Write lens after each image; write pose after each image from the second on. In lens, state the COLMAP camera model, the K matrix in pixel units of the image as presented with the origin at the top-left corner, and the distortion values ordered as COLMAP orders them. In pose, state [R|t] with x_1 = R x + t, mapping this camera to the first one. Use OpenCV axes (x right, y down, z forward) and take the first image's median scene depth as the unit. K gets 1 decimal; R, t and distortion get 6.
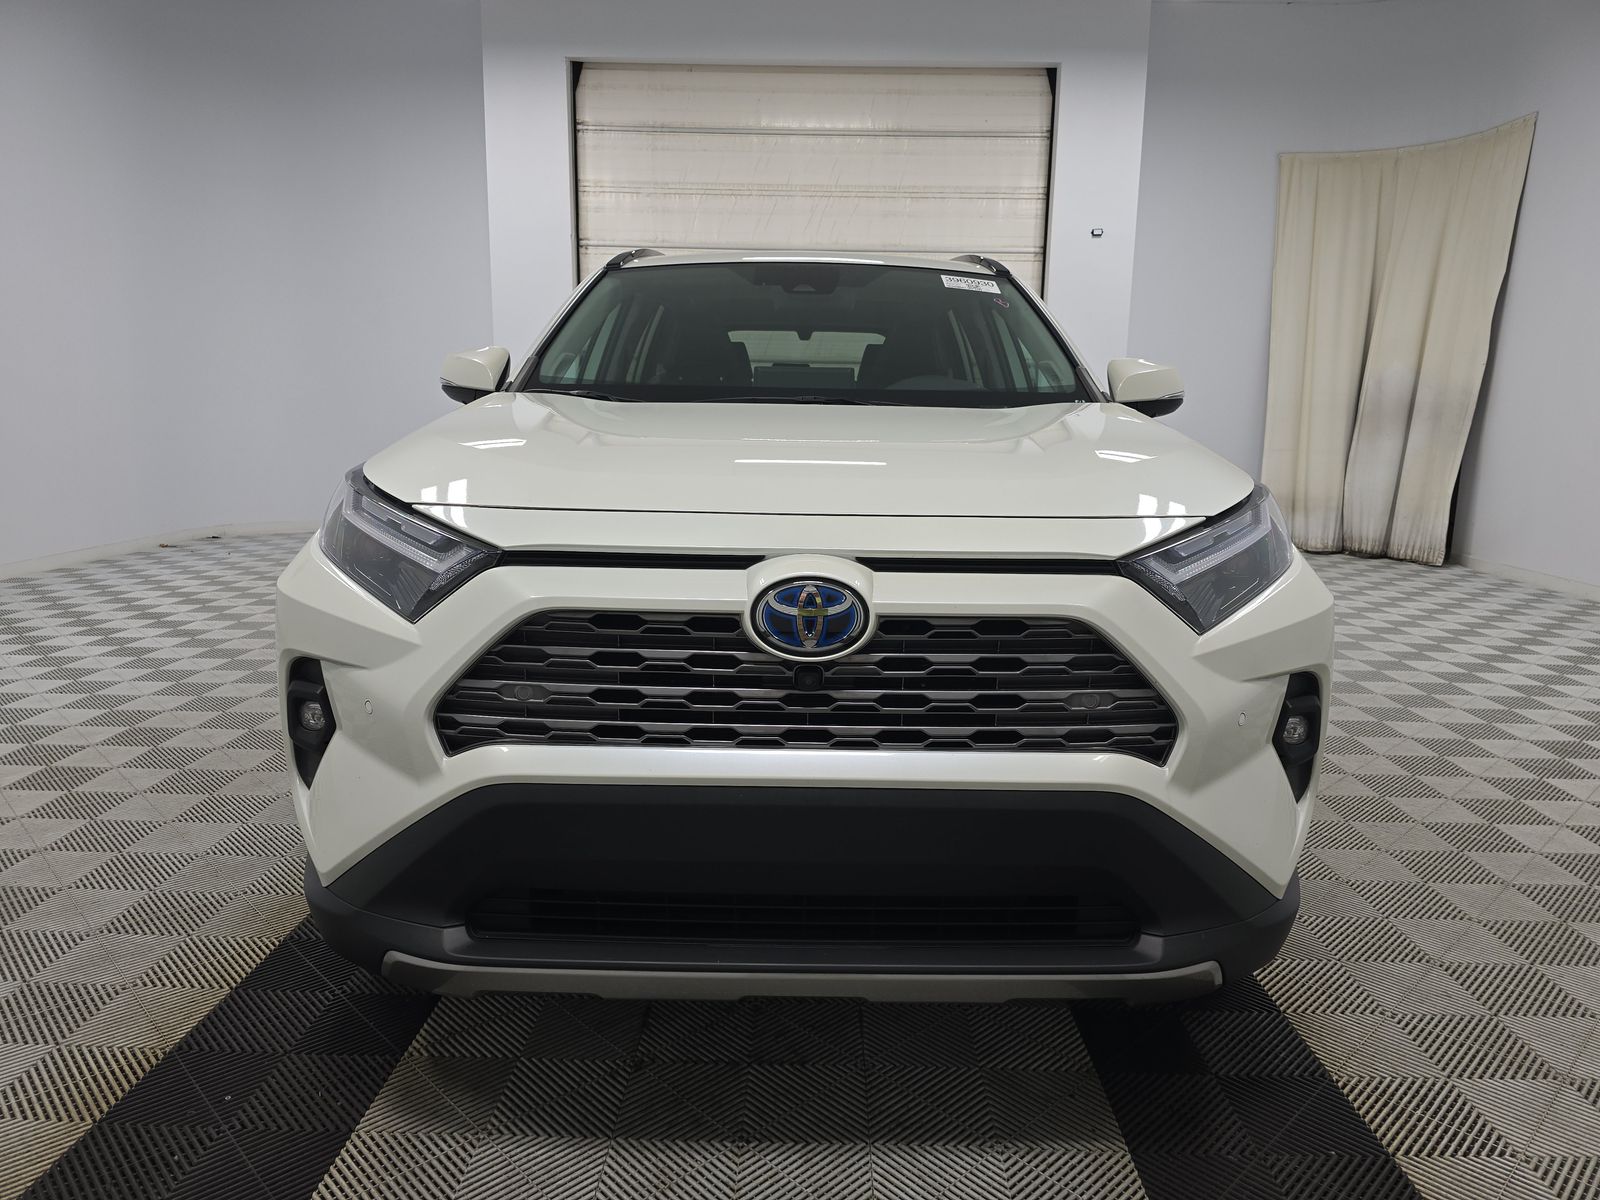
lens RADIAL K [[1083.4, 0, 805.4], [0, 1083.4, 615.7], [0, 0, 1]] dist [0.034215, -0.041212]
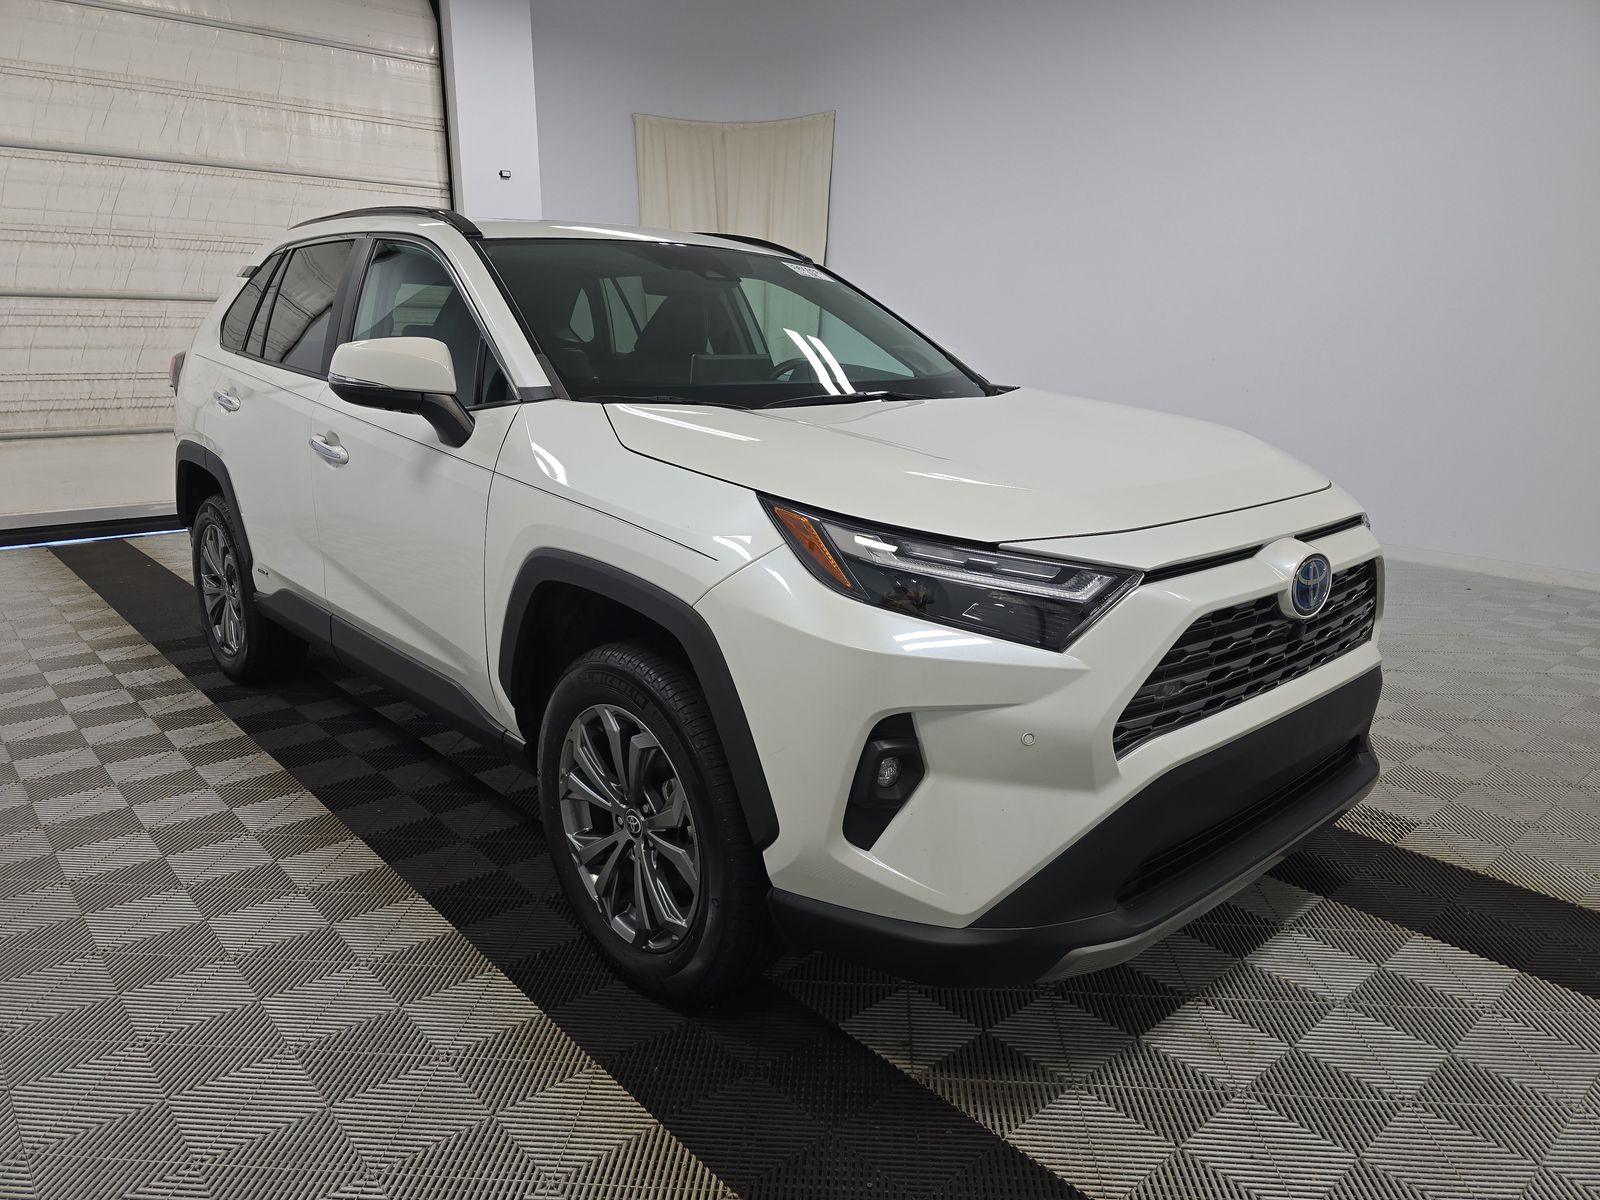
lens RADIAL K [[1083.4, 0, 805.4], [0, 1083.4, 615.7], [0, 0, 1]] dist [0.034215, -0.041212]
pose [[0.727486, -0.178387, 0.662527, -0.261559], [0.130008, 0.983957, 0.122177, -0.040430], [-0.673692, -0.002749, 0.739007, 0.077047]]
